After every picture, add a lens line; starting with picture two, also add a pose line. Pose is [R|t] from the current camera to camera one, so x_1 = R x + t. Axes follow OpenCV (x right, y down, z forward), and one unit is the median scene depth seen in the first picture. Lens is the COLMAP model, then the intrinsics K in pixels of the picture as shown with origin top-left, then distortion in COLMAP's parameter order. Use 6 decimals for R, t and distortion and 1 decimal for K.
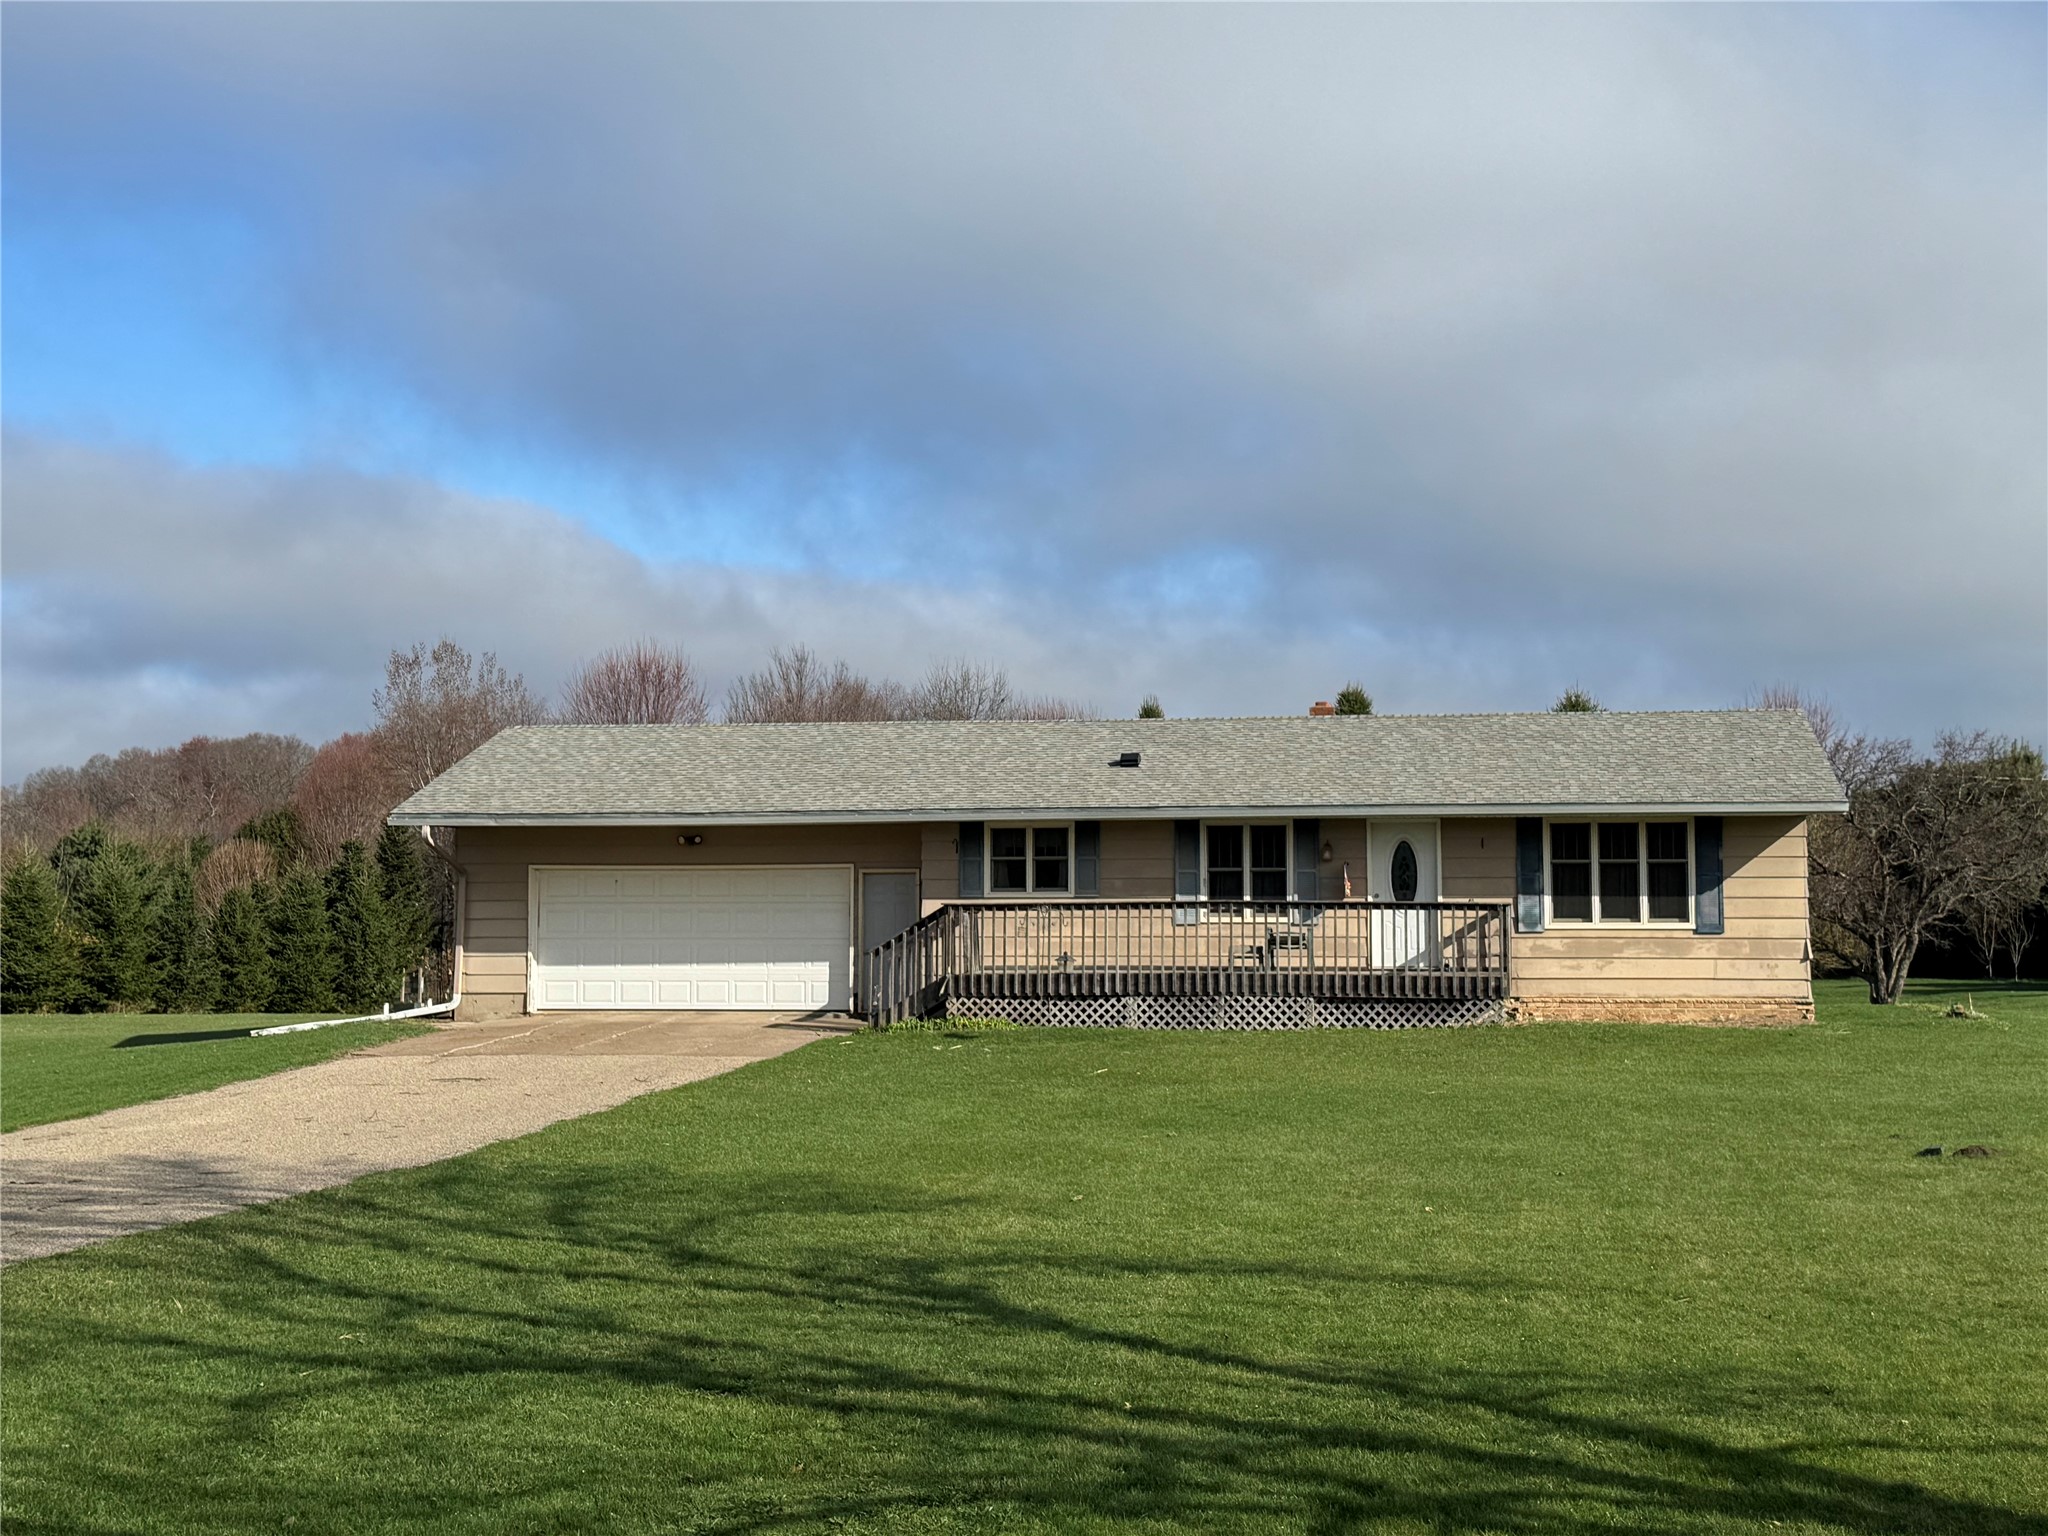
lens RADIAL K [[2689.0, 0, 1024.0], [0, 2689.0, 768.0], [0, 0, 1]] dist [0.203043, -0.395154]
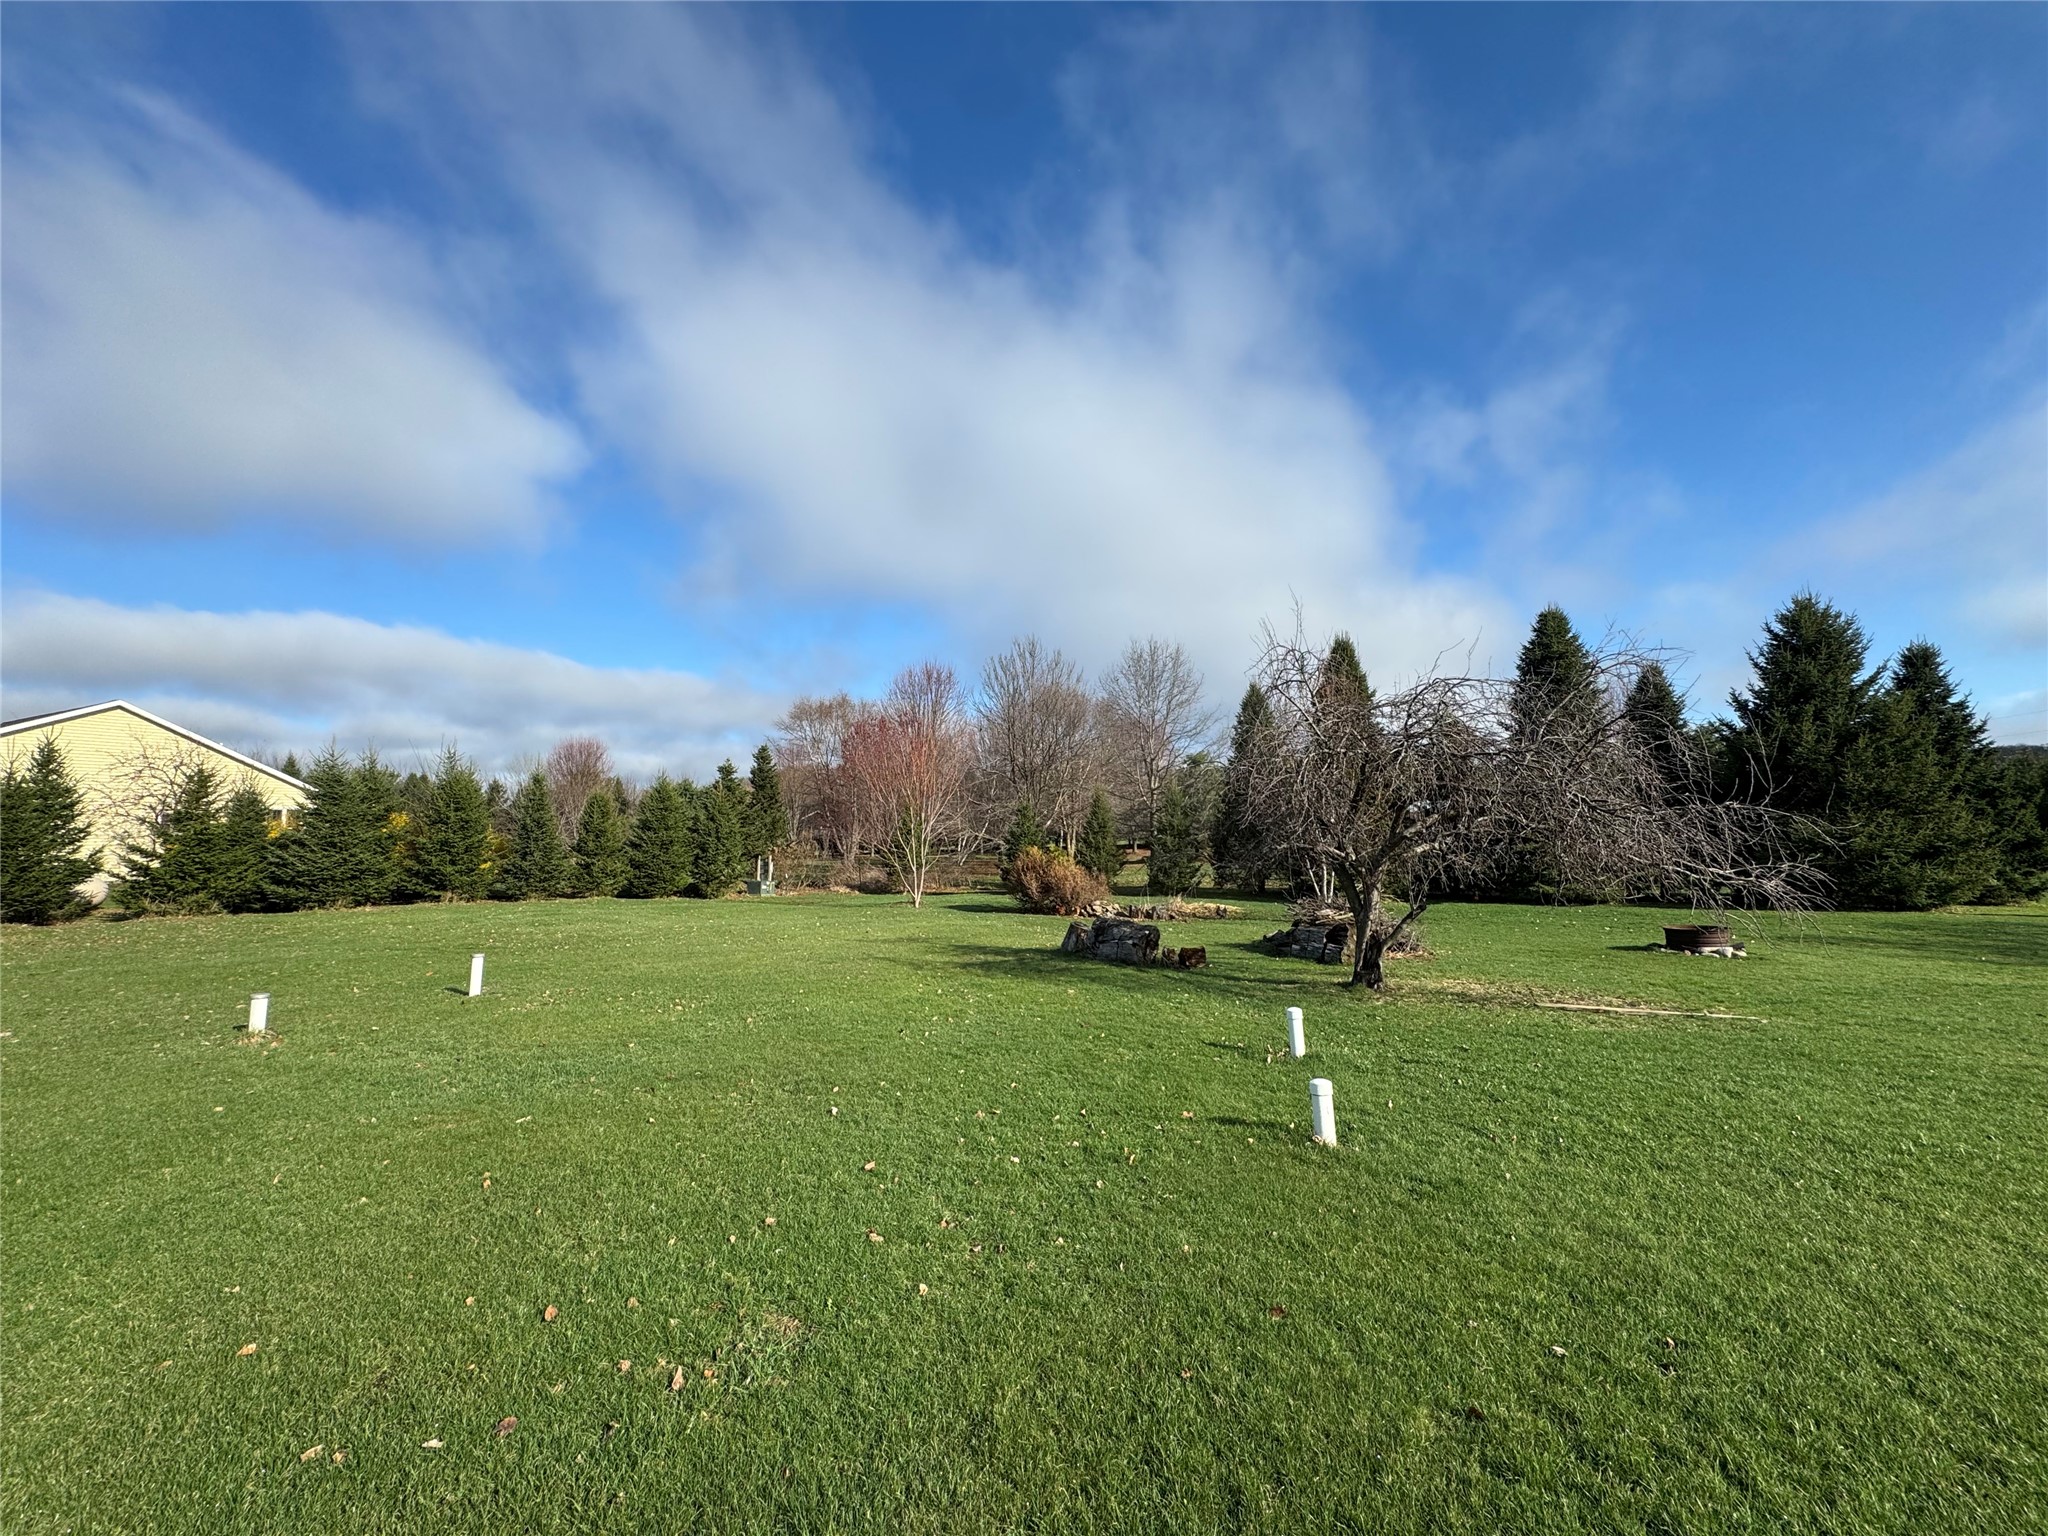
lens RADIAL K [[816.3, 0, 1027.0], [0, 816.3, 769.0], [0, 0, 1]] dist [-0.002350, 0.000882]
pose [[0.999202, -0.007568, -0.039226, -0.184669], [0.006953, 0.999851, -0.015790, 0.093989], [0.039340, 0.015504, 0.999106, 1.504485]]
